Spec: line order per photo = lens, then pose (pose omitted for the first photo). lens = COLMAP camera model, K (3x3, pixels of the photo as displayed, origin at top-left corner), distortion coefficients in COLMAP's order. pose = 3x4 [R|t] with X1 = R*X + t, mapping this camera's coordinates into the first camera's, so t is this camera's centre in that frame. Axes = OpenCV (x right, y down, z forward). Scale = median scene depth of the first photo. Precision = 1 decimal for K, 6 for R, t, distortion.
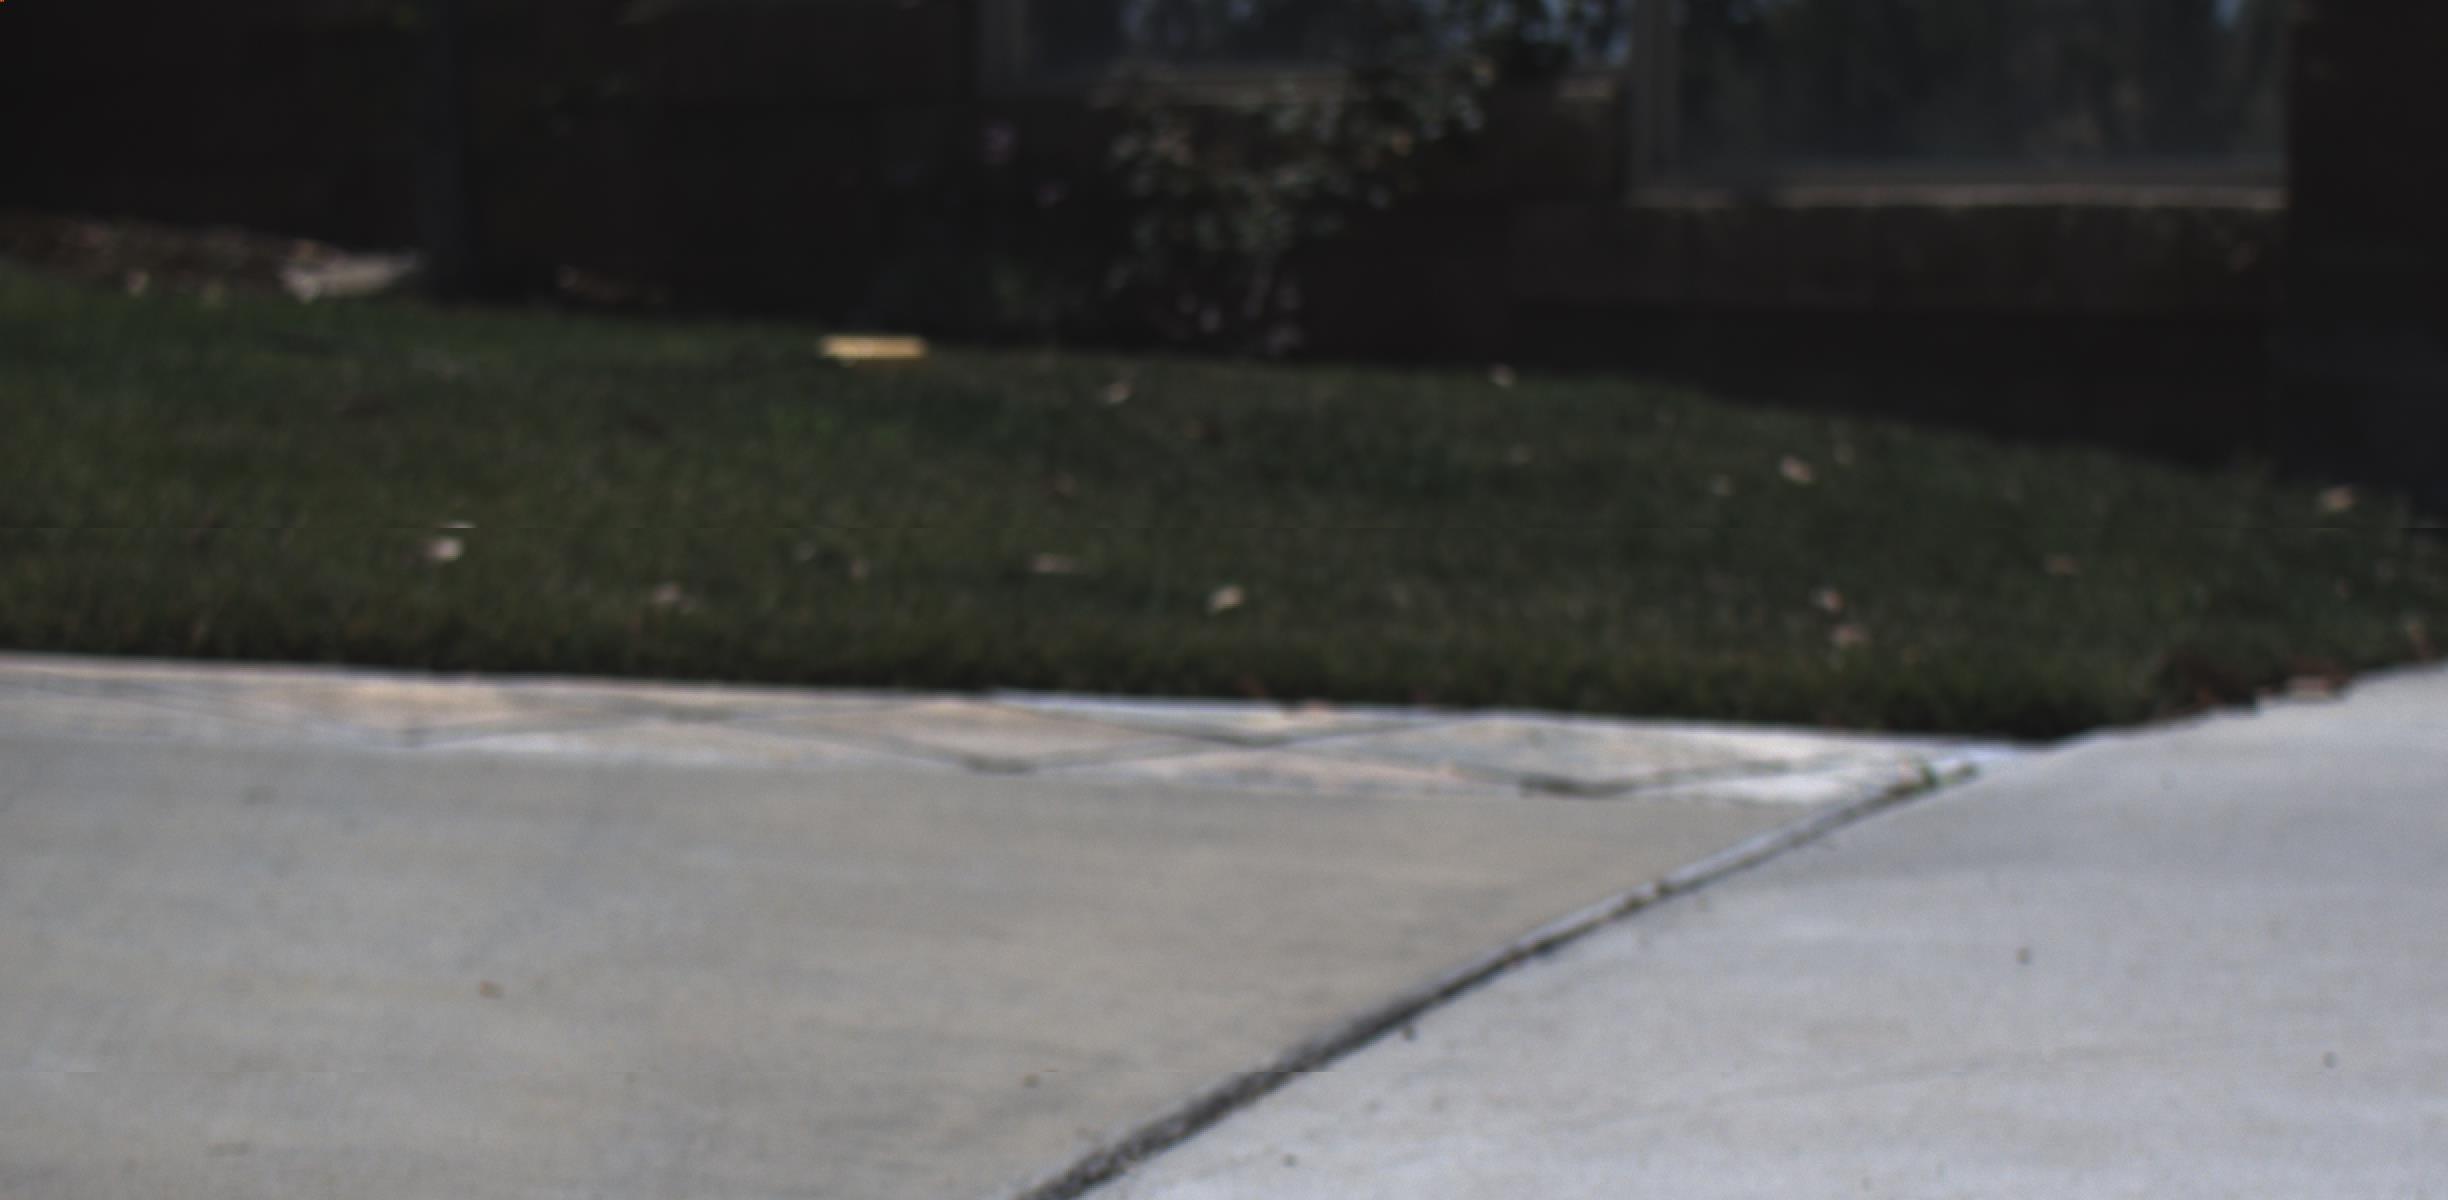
lens RADIAL K [[4535.2, 0, 1224.0], [0, 4535.2, 600.0], [0, 0, 1]] dist [-0.001913, 0.067619]
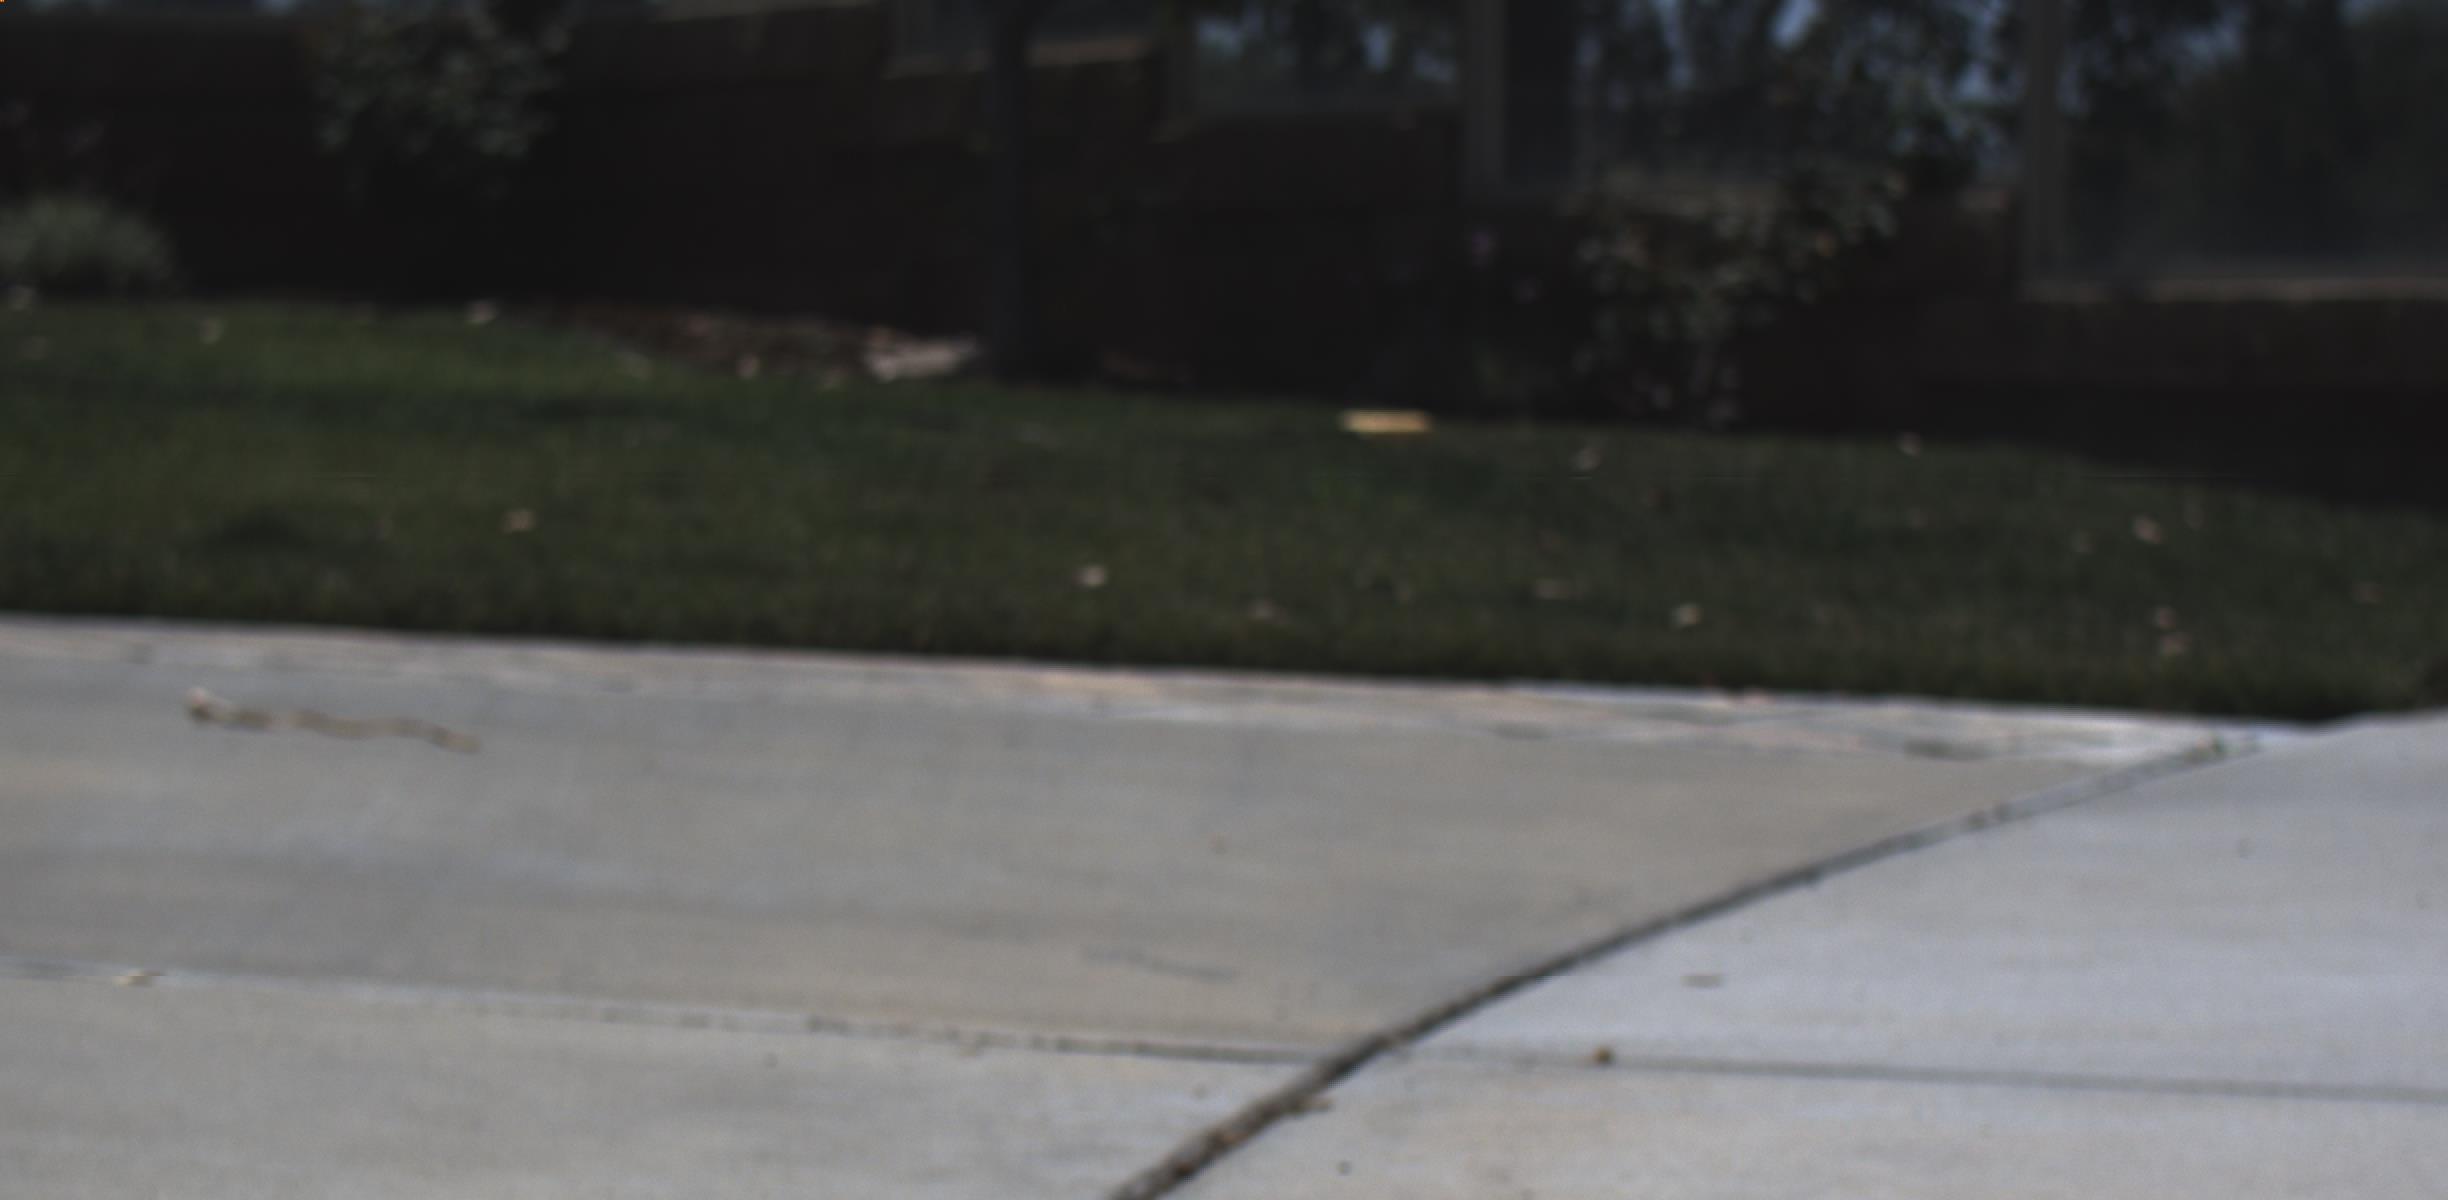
lens RADIAL K [[4969.3, 0, 1224.0], [0, 4969.3, 600.0], [0, 0, 1]] dist [-0.047358, -0.193051]
pose [[0.996514, 0.001418, -0.083409, -0.009333], [-0.002873, 0.999846, -0.017326, 0.014921], [0.083371, 0.017505, 0.996365, -0.318772]]
